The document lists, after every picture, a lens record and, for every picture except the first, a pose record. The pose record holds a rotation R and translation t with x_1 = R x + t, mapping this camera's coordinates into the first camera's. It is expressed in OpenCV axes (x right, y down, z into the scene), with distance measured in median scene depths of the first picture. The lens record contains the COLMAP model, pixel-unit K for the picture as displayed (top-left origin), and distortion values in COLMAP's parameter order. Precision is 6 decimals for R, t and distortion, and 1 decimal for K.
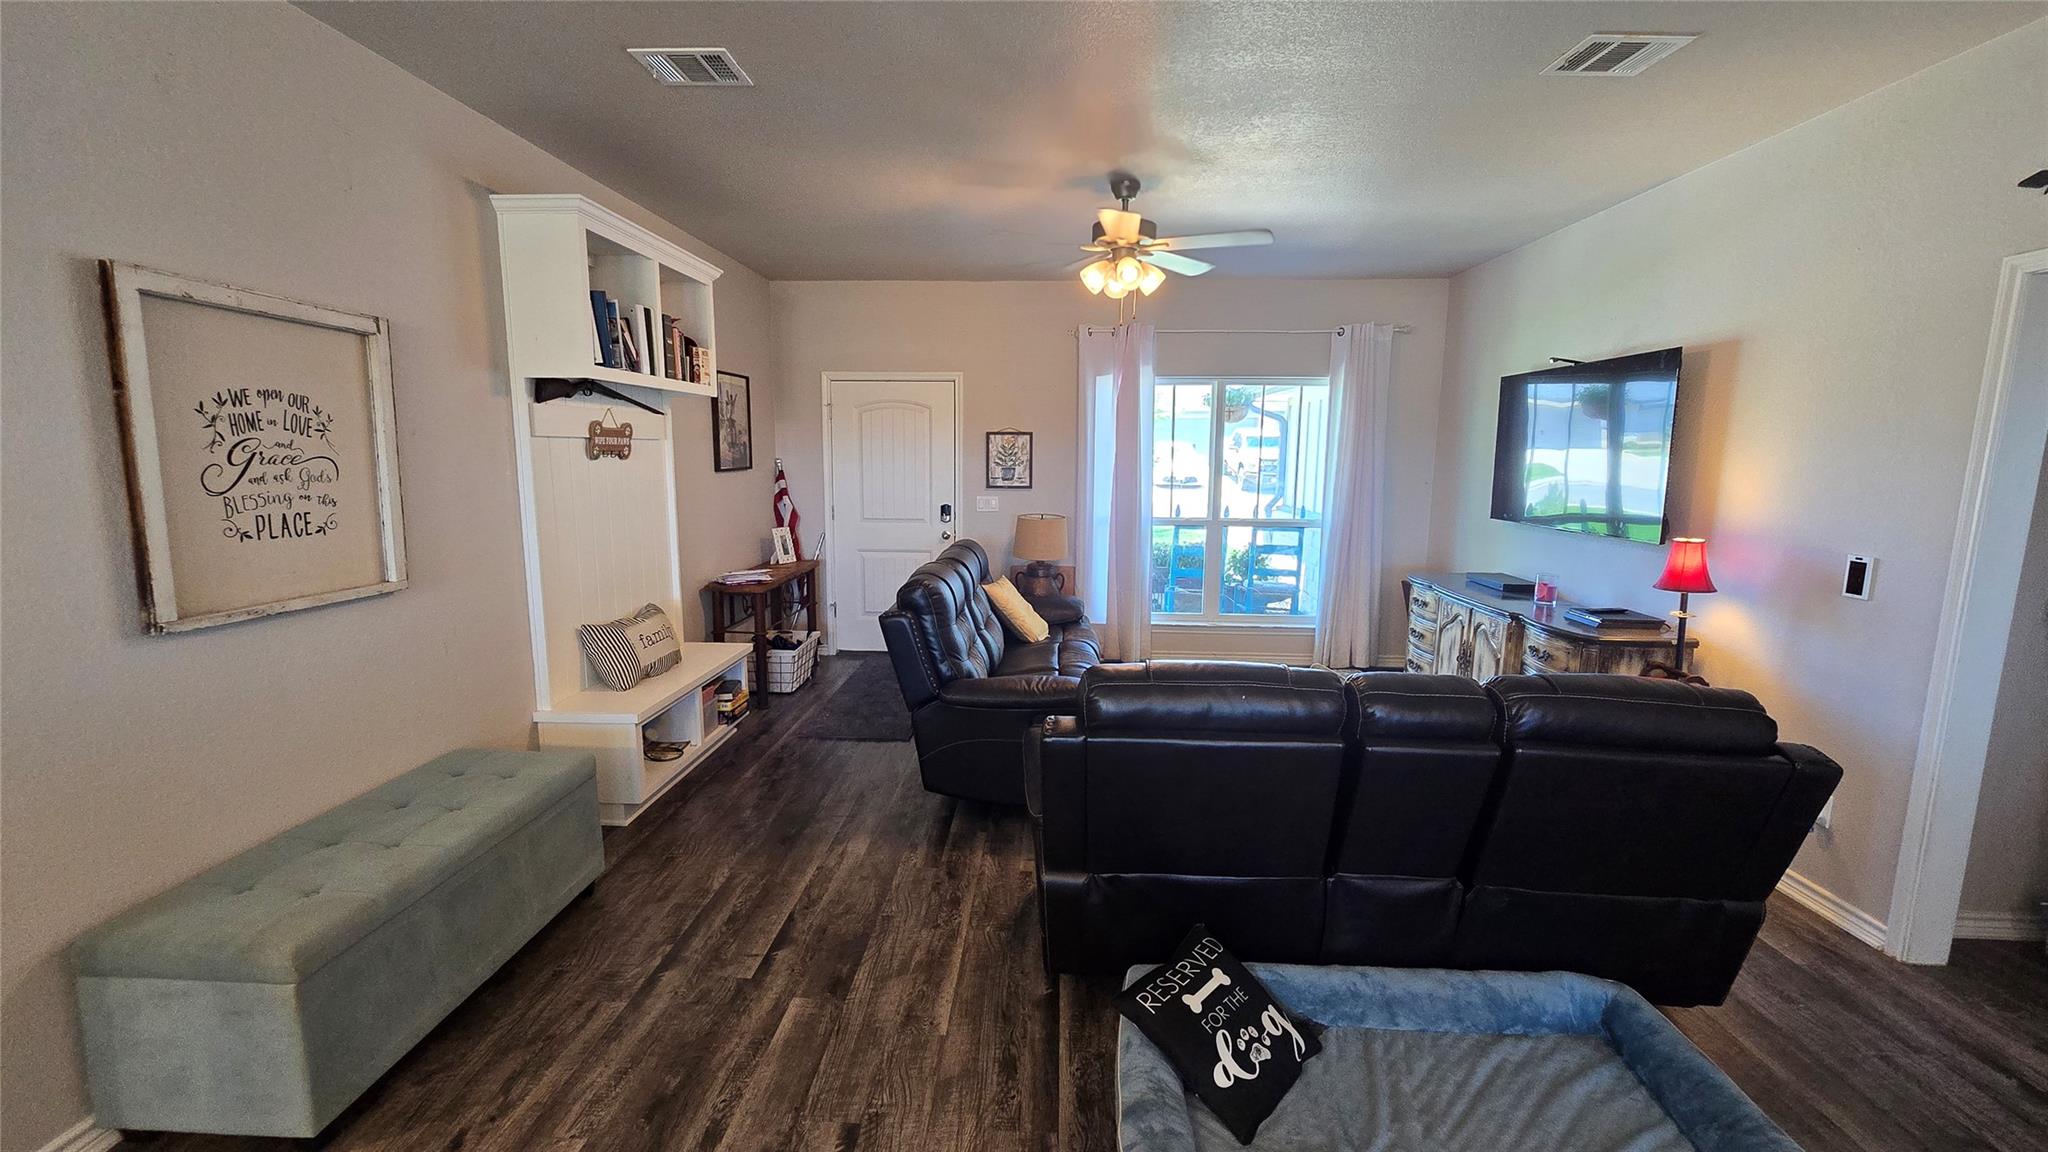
lens RADIAL K [[851.7, 0, 1014.5], [0, 851.7, 573.6], [0, 0, 1]] dist [-0.001371, 0.000755]
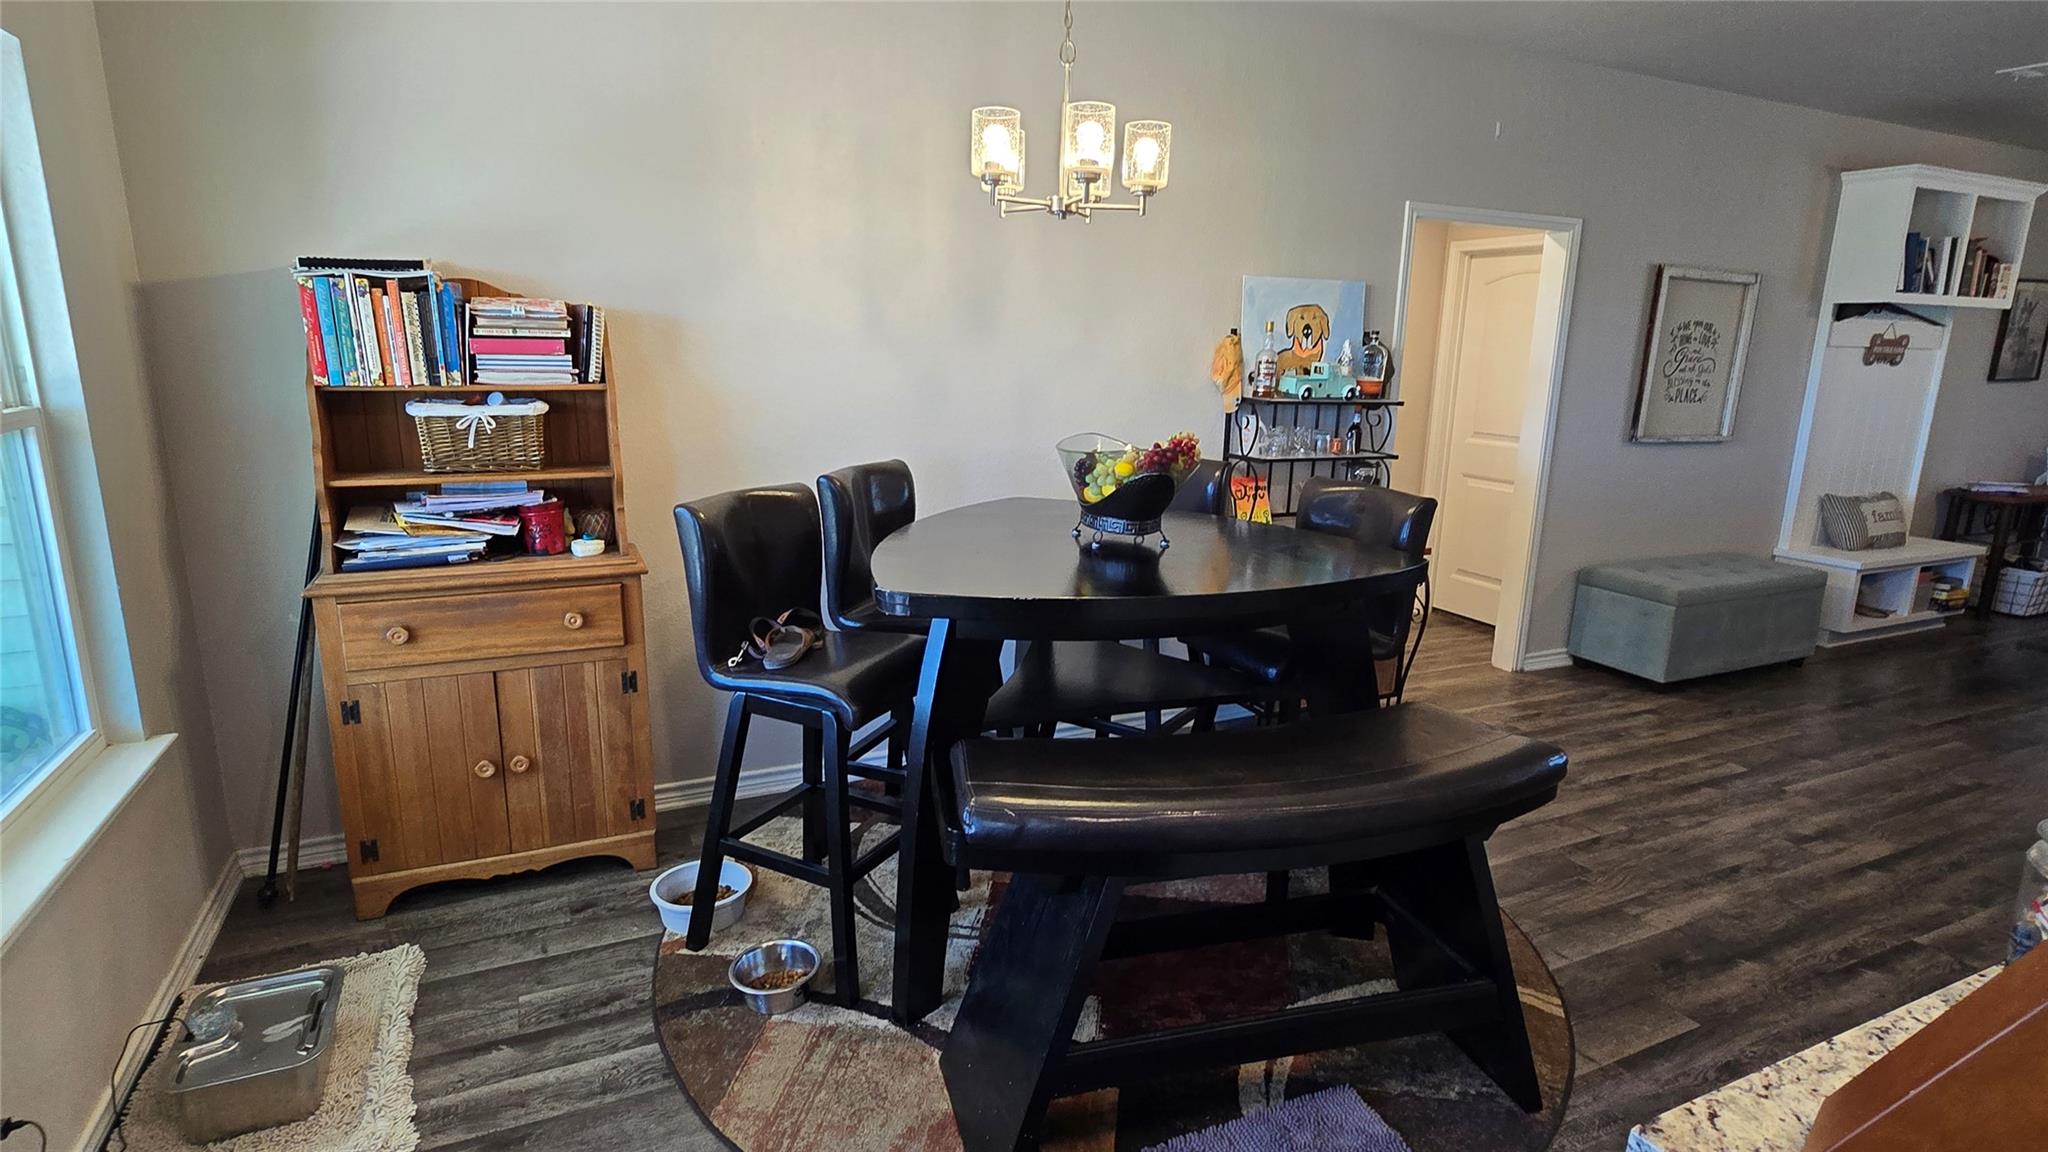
lens RADIAL K [[1047.8, 0, 1023.7], [0, 1047.8, 587.5], [0, 0, 1]] dist [-0.001383, 0.001542]
pose [[0.481211, 0.202614, -0.852868, 0.293722], [-0.140762, 0.978156, 0.152958, 0.127902], [0.865229, 0.046446, 0.499220, -0.845473]]
